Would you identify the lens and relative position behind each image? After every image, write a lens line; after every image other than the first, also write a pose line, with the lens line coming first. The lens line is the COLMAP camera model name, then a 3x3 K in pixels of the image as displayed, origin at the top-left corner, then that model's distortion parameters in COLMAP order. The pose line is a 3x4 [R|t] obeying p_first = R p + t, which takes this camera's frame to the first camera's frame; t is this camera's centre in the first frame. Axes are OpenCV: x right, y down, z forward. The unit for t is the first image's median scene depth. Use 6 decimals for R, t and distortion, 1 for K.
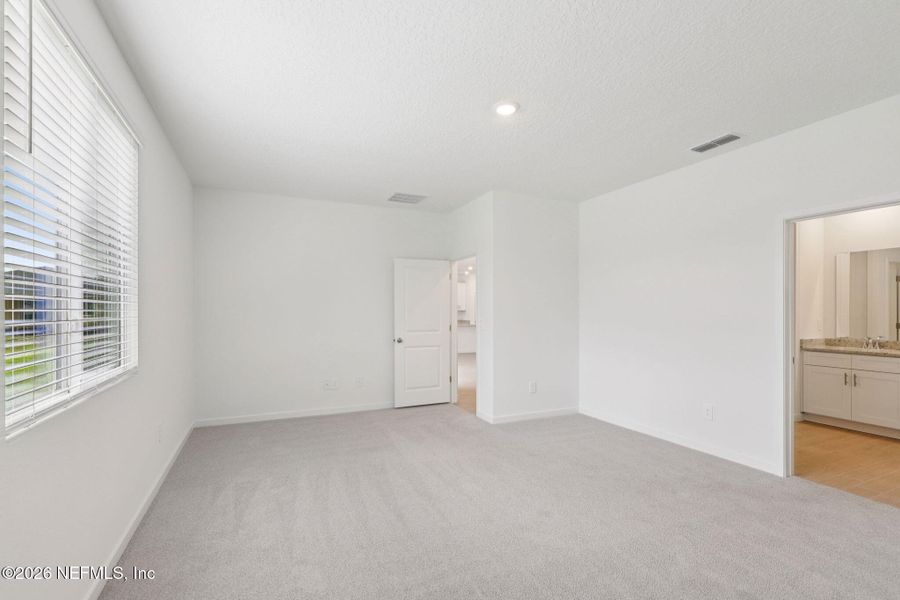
lens RADIAL K [[413.5, 0, 451.8], [0, 413.5, 309.3], [0, 0, 1]] dist [0.002648, -0.000450]
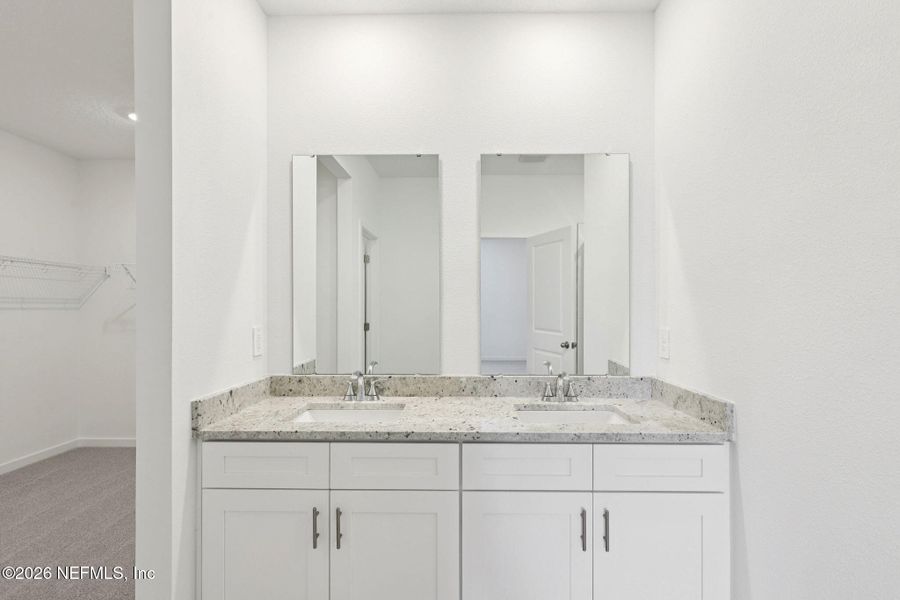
lens RADIAL K [[413.5, 0, 451.8], [0, 413.5, 309.3], [0, 0, 1]] dist [0.002648, -0.000450]
pose [[0.449039, -0.003835, 0.893504, 0.668345], [-0.000809, 0.999989, 0.004698, 0.007544], [-0.893512, -0.002833, 0.449031, 0.714377]]
